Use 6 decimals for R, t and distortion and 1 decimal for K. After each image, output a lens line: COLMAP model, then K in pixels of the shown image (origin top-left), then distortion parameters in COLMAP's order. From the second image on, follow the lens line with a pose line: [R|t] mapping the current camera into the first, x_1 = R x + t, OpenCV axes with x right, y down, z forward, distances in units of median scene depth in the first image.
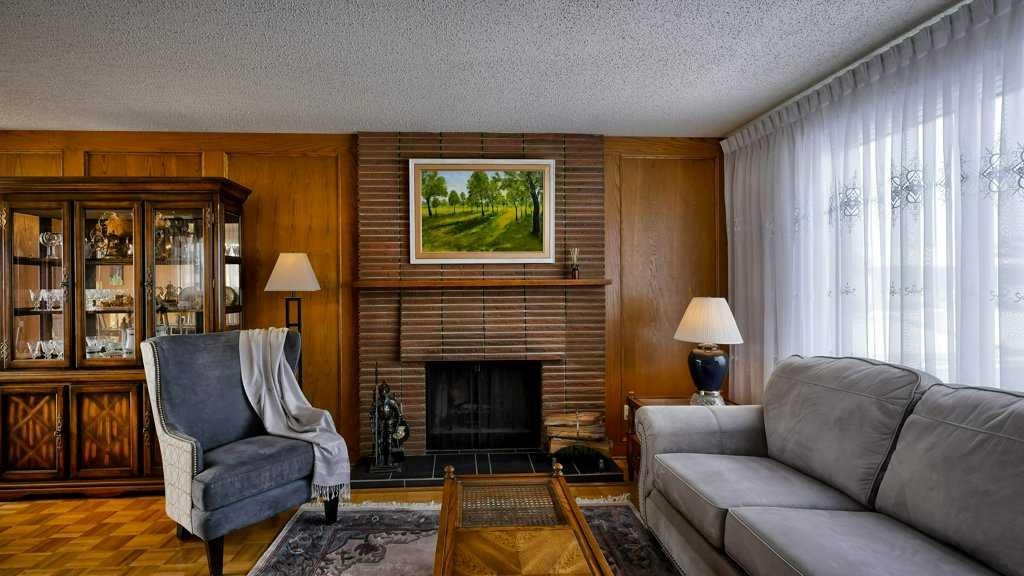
lens RADIAL K [[492.5, 0, 484.4], [0, 492.5, 279.6], [0, 0, 1]] dist [-0.004318, 0.003164]
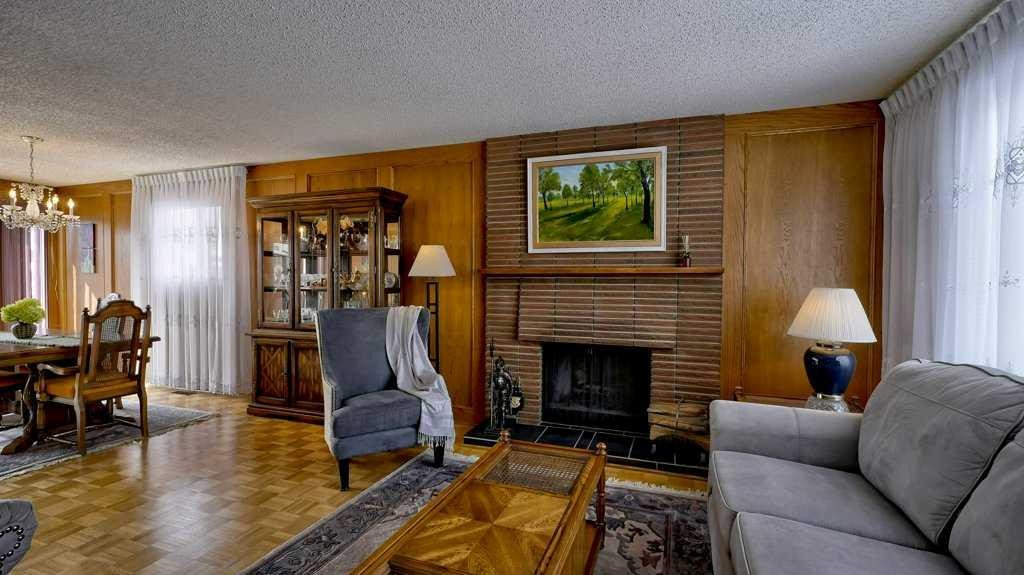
lens RADIAL K [[460.0, 0, 495.9], [0, 460.0, 278.7], [0, 0, 1]] dist [-0.006274, 0.003376]
pose [[0.918860, 0.011388, -0.394419, 0.218138], [-0.003365, 0.999773, 0.021027, 0.004528], [0.394569, -0.017994, 0.918690, 0.016427]]
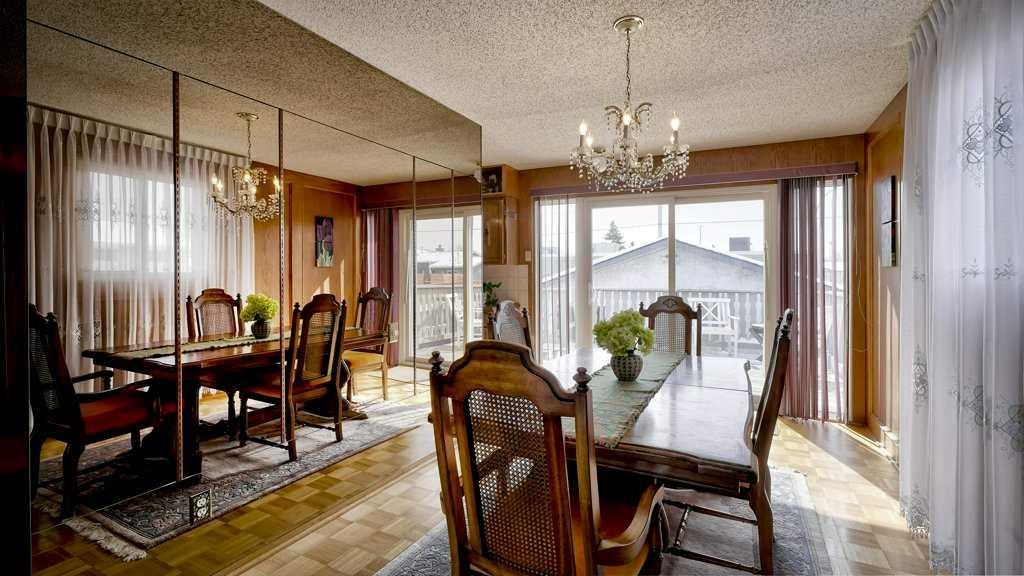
lens RADIAL K [[460.0, 0, 513.0], [0, 460.0, 276.5], [0, 0, 1]] dist [-0.006274, 0.003376]
pose [[-0.480444, 0.011909, -0.876944, -0.741246], [0.015469, 0.999867, 0.005104, 0.030996], [0.876889, -0.011113, -0.480565, 0.851530]]
